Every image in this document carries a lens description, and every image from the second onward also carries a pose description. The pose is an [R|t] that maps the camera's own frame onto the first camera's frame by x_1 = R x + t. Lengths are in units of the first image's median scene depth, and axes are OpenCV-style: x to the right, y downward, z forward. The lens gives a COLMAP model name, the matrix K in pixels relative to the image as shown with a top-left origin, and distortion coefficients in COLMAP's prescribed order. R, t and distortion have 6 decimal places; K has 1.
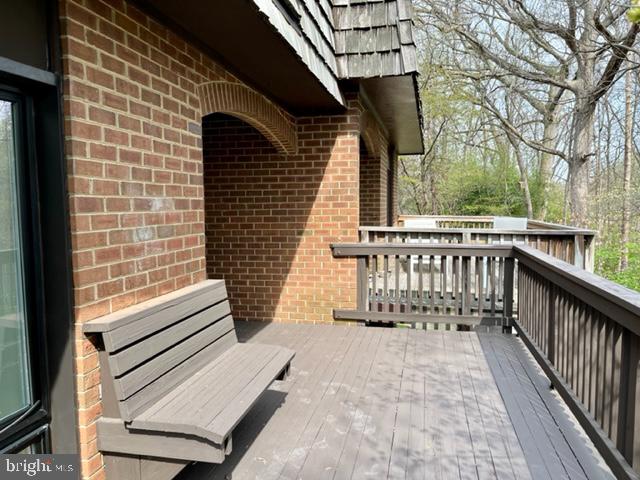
lens RADIAL K [[489.7, 0, 320.2], [0, 489.7, 241.3], [0, 0, 1]] dist [0.042015, -0.075565]
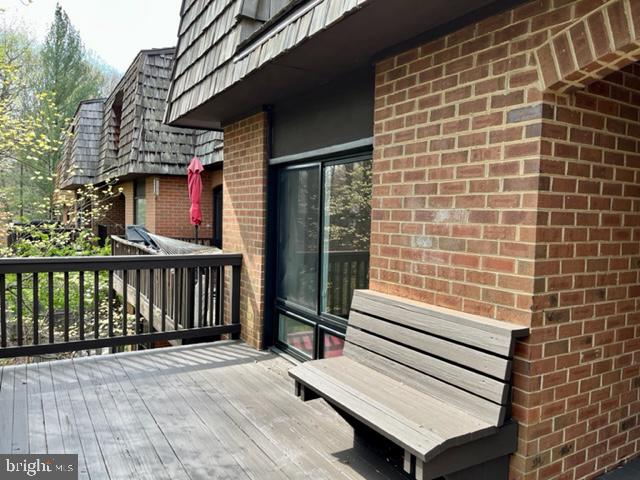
lens RADIAL K [[489.7, 0, 320.7], [0, 489.7, 239.9], [0, 0, 1]] dist [0.042015, -0.075565]
pose [[-0.730724, 0.026208, -0.682170, 0.584592], [-0.067741, 0.991547, 0.110656, -0.129870], [0.679303, 0.127070, -0.722772, 1.679546]]
